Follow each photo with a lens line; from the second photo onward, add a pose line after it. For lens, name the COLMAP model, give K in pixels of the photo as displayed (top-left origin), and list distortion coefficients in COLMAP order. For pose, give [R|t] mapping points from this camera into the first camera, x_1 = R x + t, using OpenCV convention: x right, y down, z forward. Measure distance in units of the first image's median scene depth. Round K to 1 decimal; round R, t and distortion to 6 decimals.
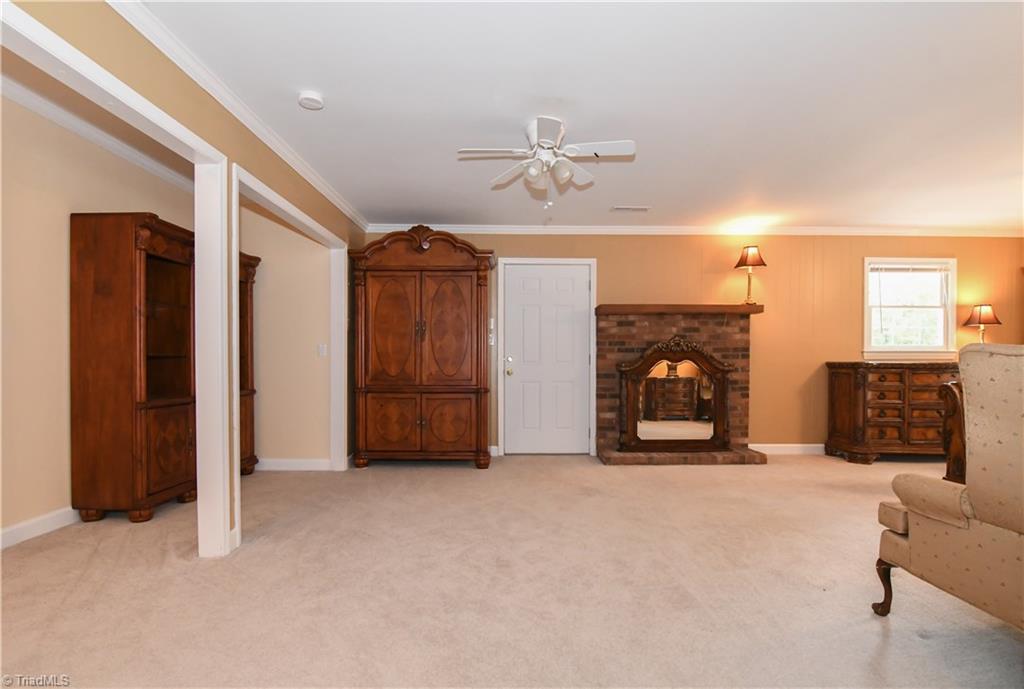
lens RADIAL K [[505.1, 0, 523.7], [0, 505.1, 370.1], [0, 0, 1]] dist [-0.001385, -0.014417]
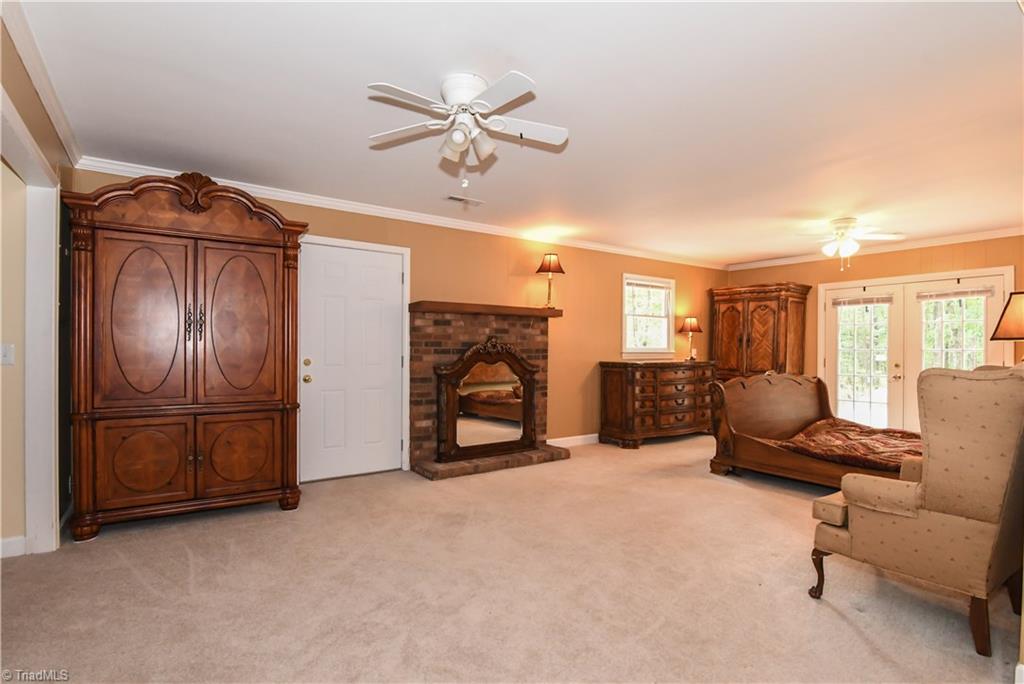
lens RADIAL K [[500.3, 0, 519.1], [0, 500.3, 357.2], [0, 0, 1]] dist [0.000969, -0.013361]
pose [[0.833032, -0.004663, 0.553206, -0.186490], [0.007887, 0.999963, -0.003447, -0.024892], [-0.553169, 0.007235, 0.833038, 0.162133]]
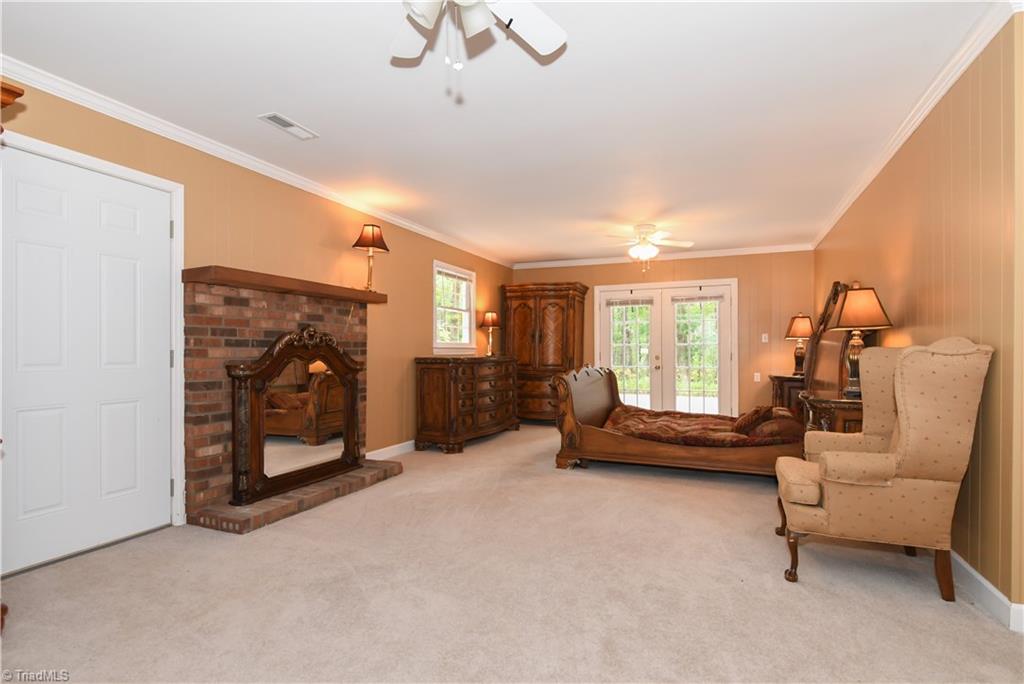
lens RADIAL K [[497.8, 0, 518.4], [0, 497.8, 357.5], [0, 0, 1]] dist [0.000911, -0.000270]
pose [[0.415361, -0.012051, 0.909577, -0.222035], [0.023246, 0.999726, 0.002630, -0.014997], [-0.909359, 0.020051, 0.415528, 0.418198]]
